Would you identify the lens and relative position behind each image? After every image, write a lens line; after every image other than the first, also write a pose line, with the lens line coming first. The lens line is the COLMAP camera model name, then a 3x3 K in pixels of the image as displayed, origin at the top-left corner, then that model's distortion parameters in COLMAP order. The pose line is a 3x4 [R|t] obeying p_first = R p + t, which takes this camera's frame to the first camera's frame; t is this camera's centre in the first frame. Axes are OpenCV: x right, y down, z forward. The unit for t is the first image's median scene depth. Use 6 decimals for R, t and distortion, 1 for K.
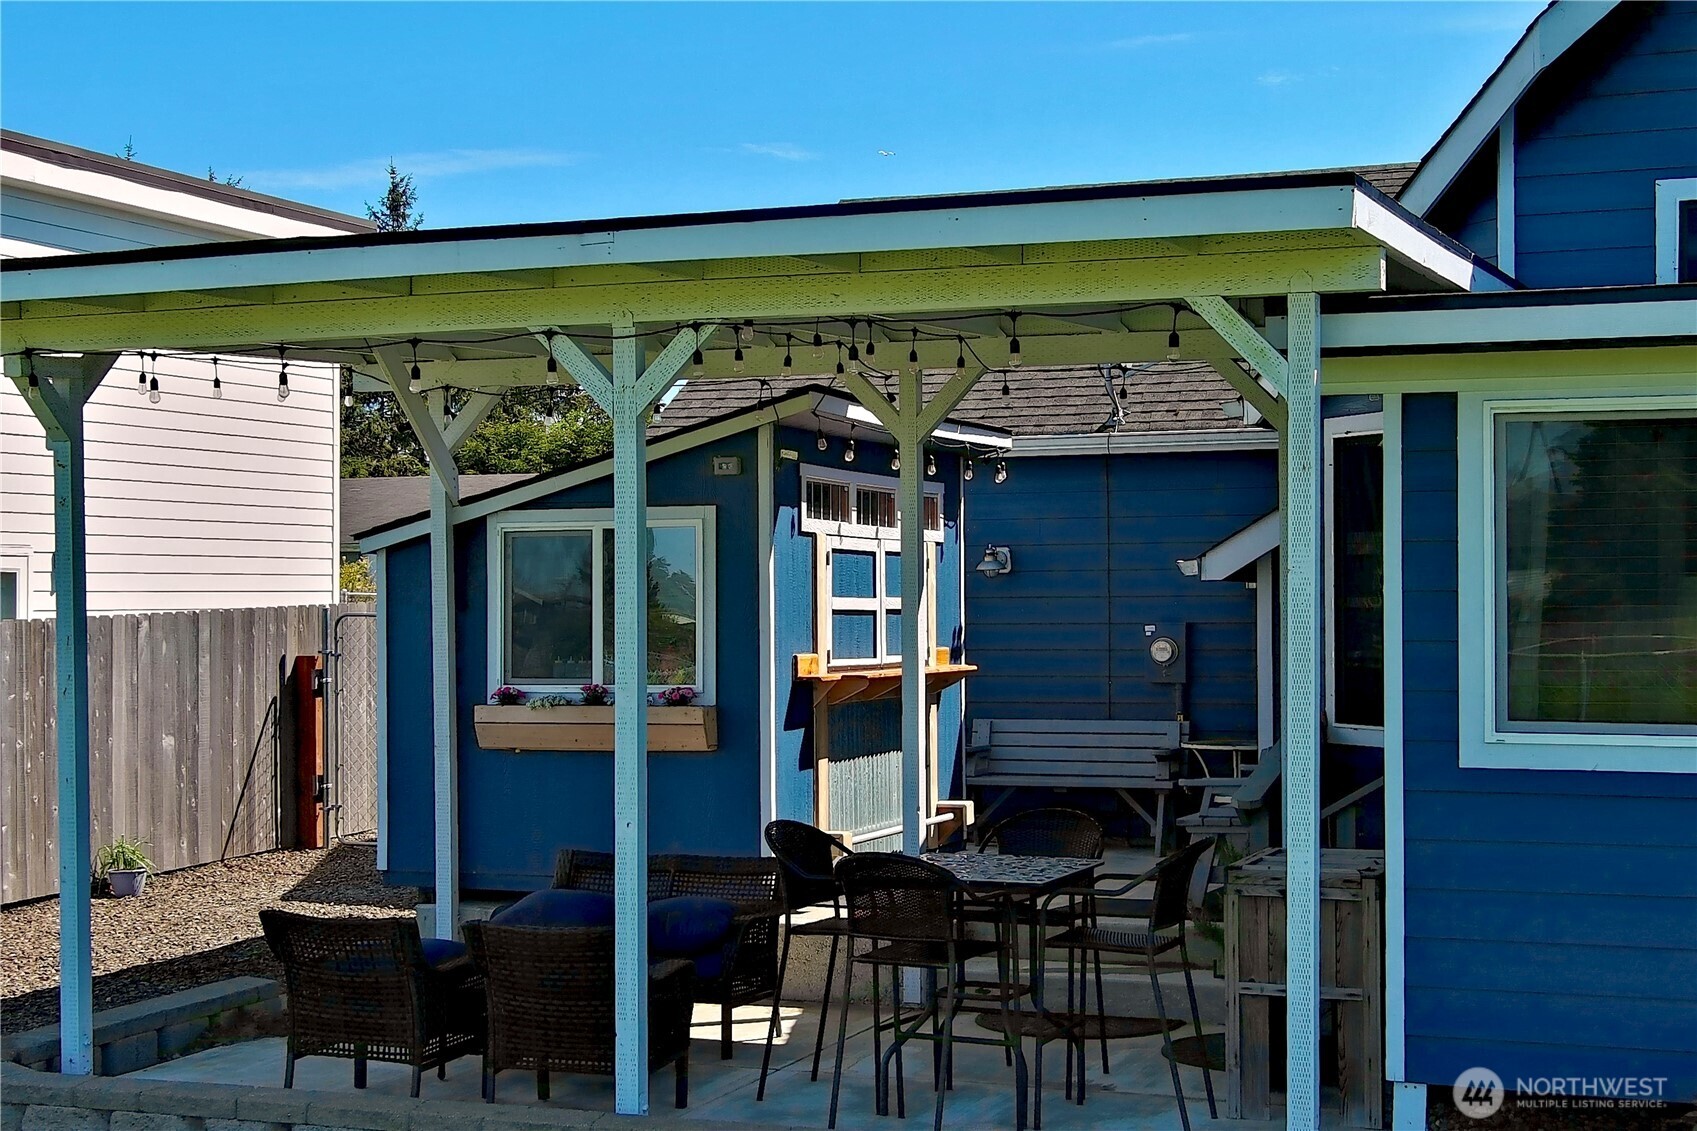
lens RADIAL K [[2596.2, 0, 848.5], [0, 2596.2, 565.5], [0, 0, 1]] dist [0.036749, 0.012861]
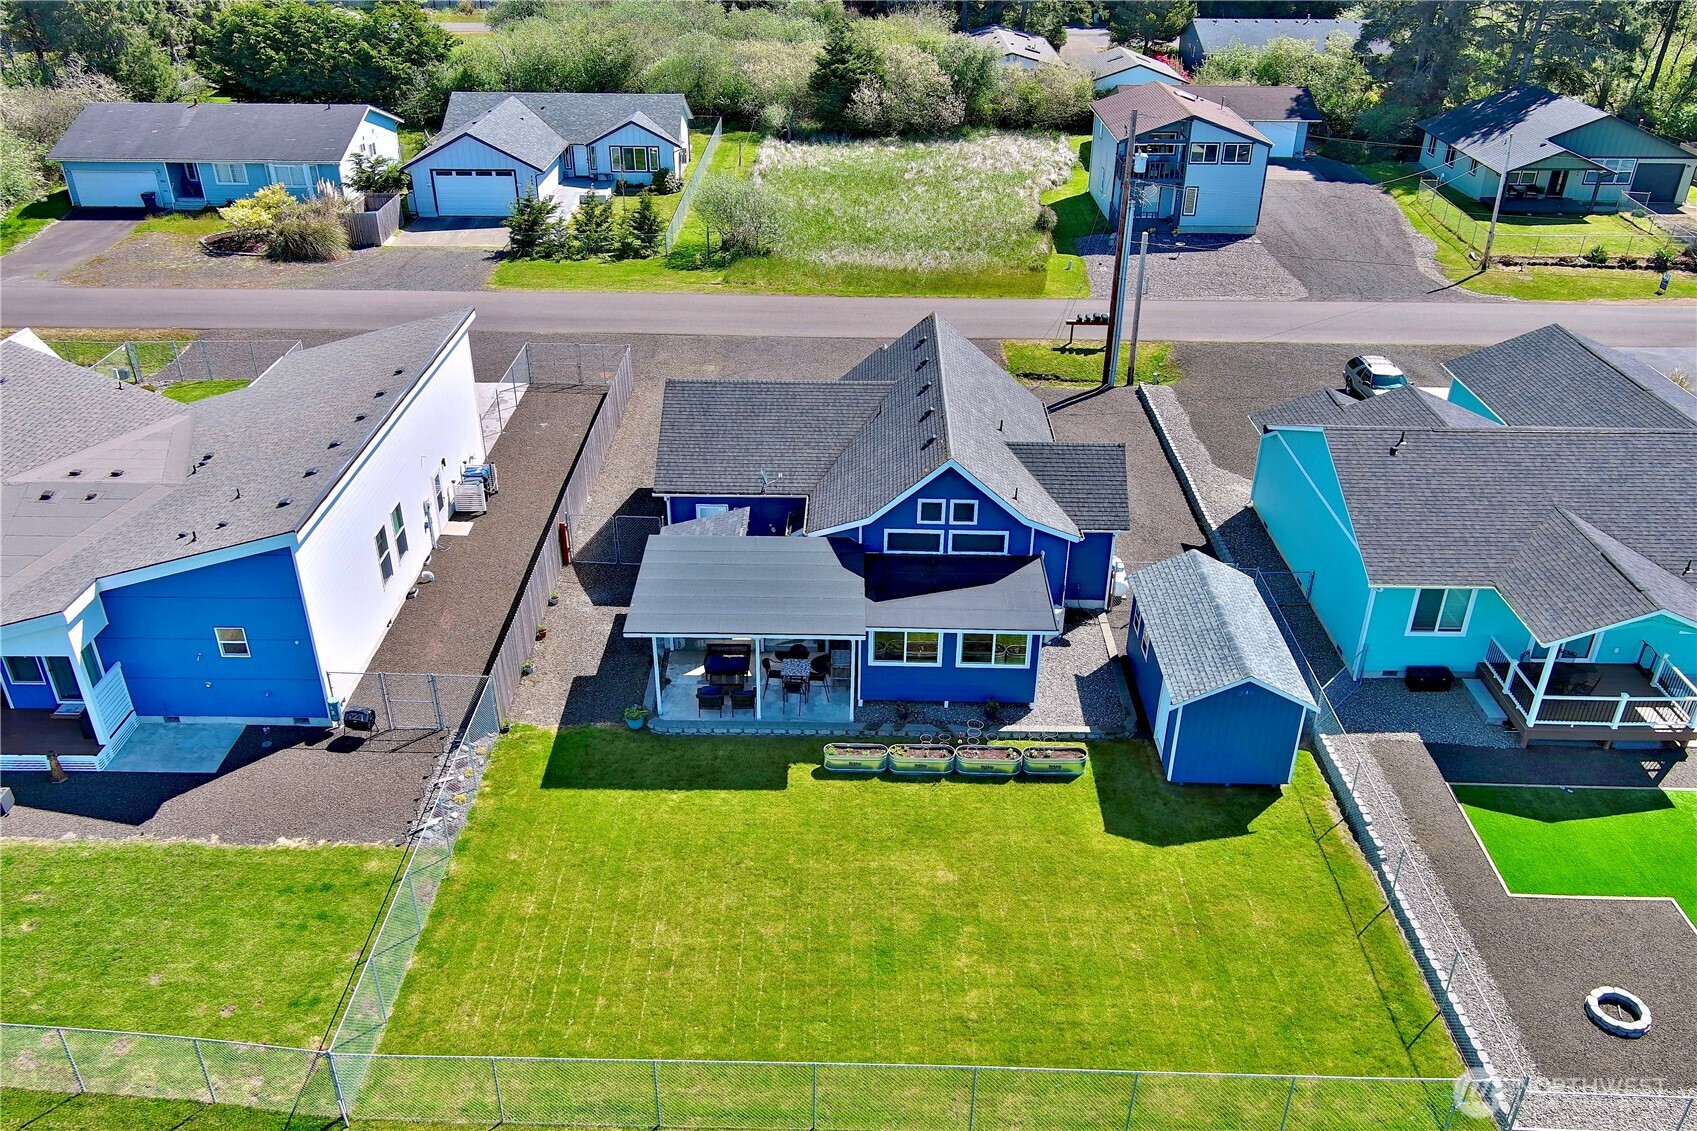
lens RADIAL K [[1360.4, 0, 845.6], [0, 1360.4, 471.8], [0, 0, 1]] dist [0.049280, -0.000144]
pose [[0.935344, -0.139747, 0.324964, -0.697048], [-0.017328, 0.899453, 0.436674, -1.453178], [-0.353314, -0.414071, 0.838877, -1.397930]]
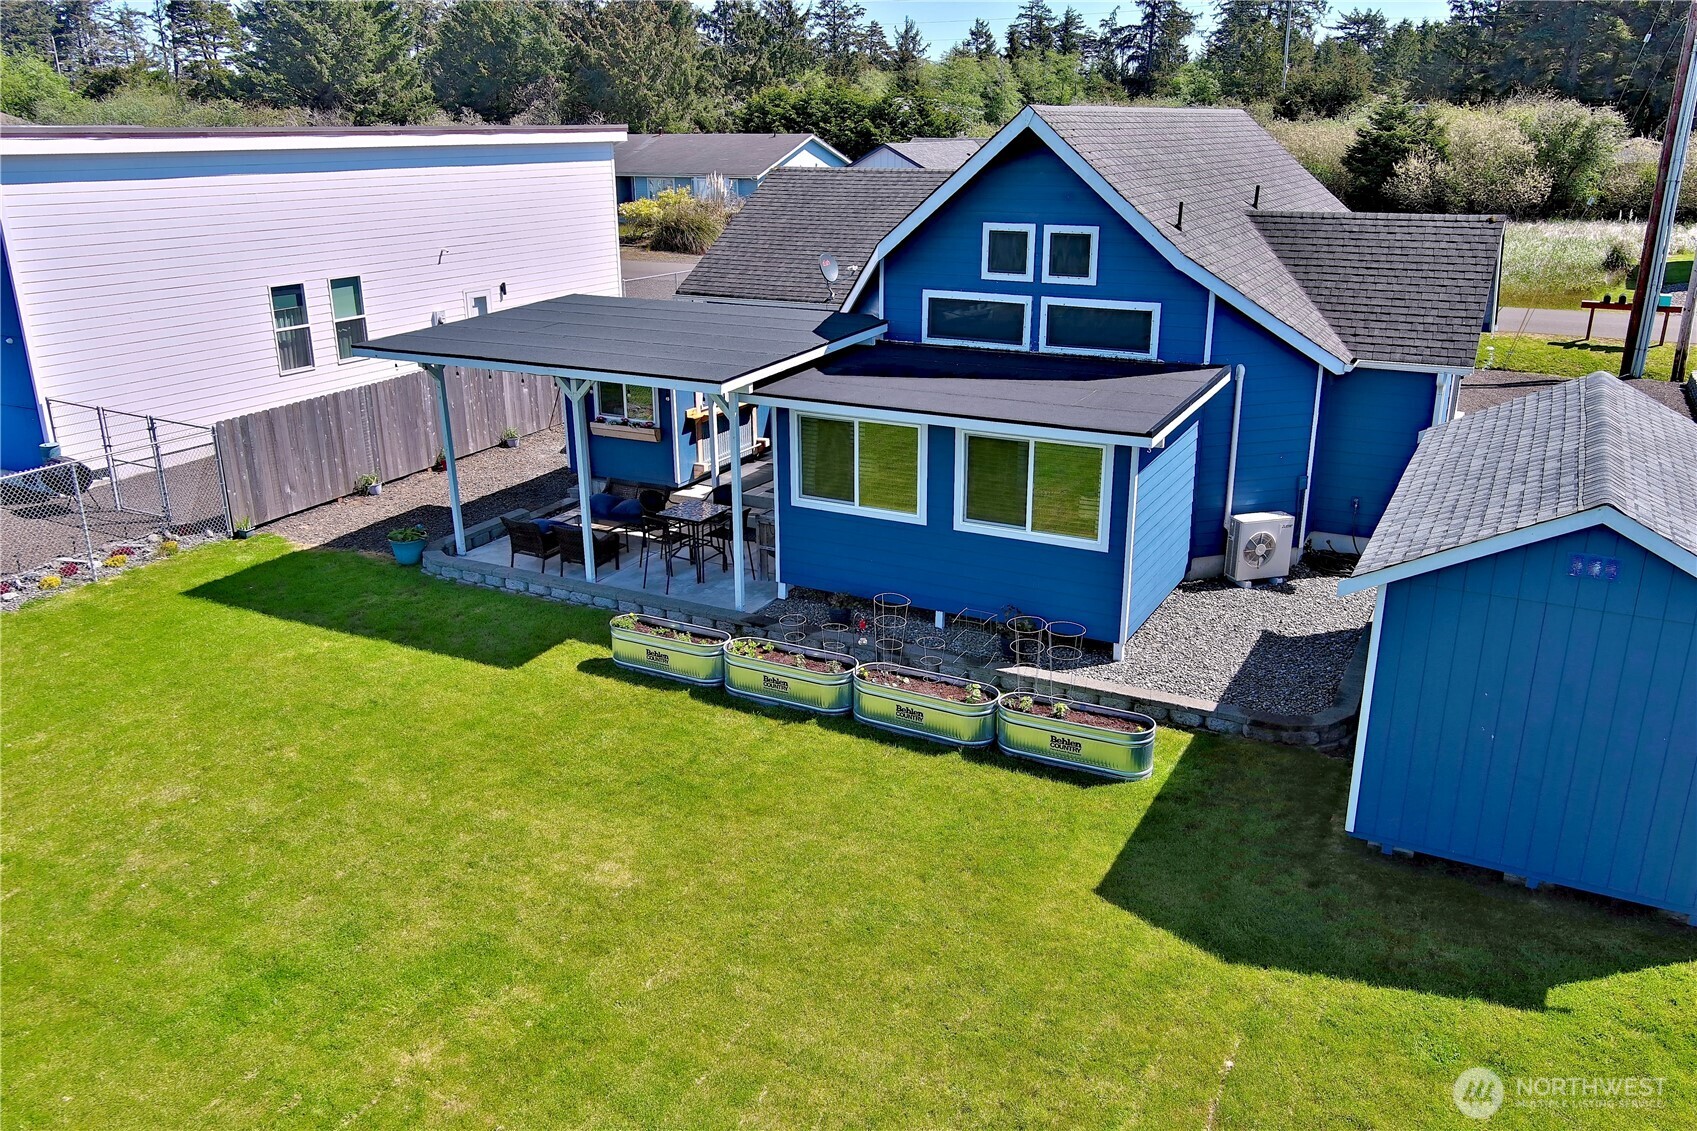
lens RADIAL K [[1304.3, 0, 848.5], [0, 1304.3, 565.5], [0, 0, 1]] dist [0.015519, -0.007345]
pose [[0.993645, 0.034864, -0.107028, 0.349023], [0.002875, 0.942653, 0.333762, -0.314002], [0.112526, -0.331949, 0.936562, -0.523860]]
